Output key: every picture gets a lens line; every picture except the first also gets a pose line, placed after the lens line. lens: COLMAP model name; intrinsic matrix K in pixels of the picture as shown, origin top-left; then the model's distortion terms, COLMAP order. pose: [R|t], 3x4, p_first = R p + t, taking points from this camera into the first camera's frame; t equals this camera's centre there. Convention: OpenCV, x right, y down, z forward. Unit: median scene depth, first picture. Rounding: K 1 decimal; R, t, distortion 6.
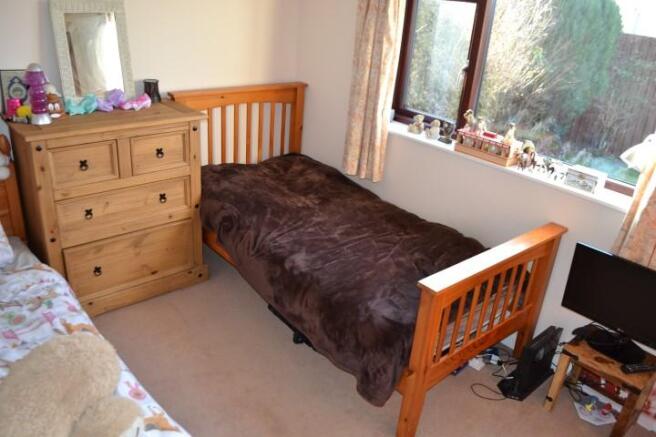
lens RADIAL K [[541.6, 0, 327.6], [0, 541.6, 219.1], [0, 0, 1]] dist [-0.013178, -0.005764]
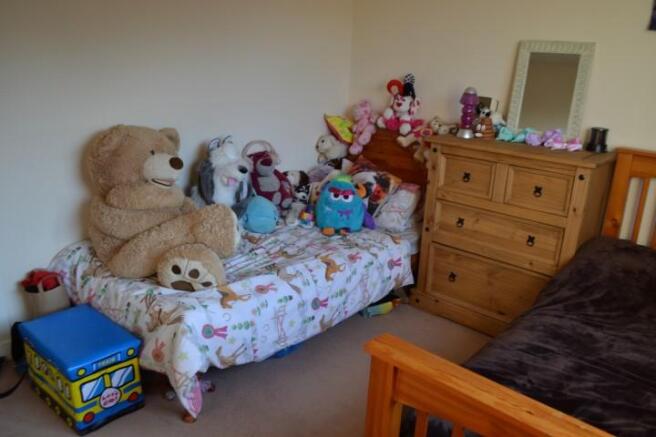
lens RADIAL K [[541.6, 0, 328.0], [0, 541.6, 218.6], [0, 0, 1]] dist [-0.013178, -0.005764]
pose [[0.128482, 0.231653, -0.964277, 0.556825], [-0.444482, 0.882656, 0.152821, -0.062108], [0.886526, 0.408969, 0.216371, 0.492926]]
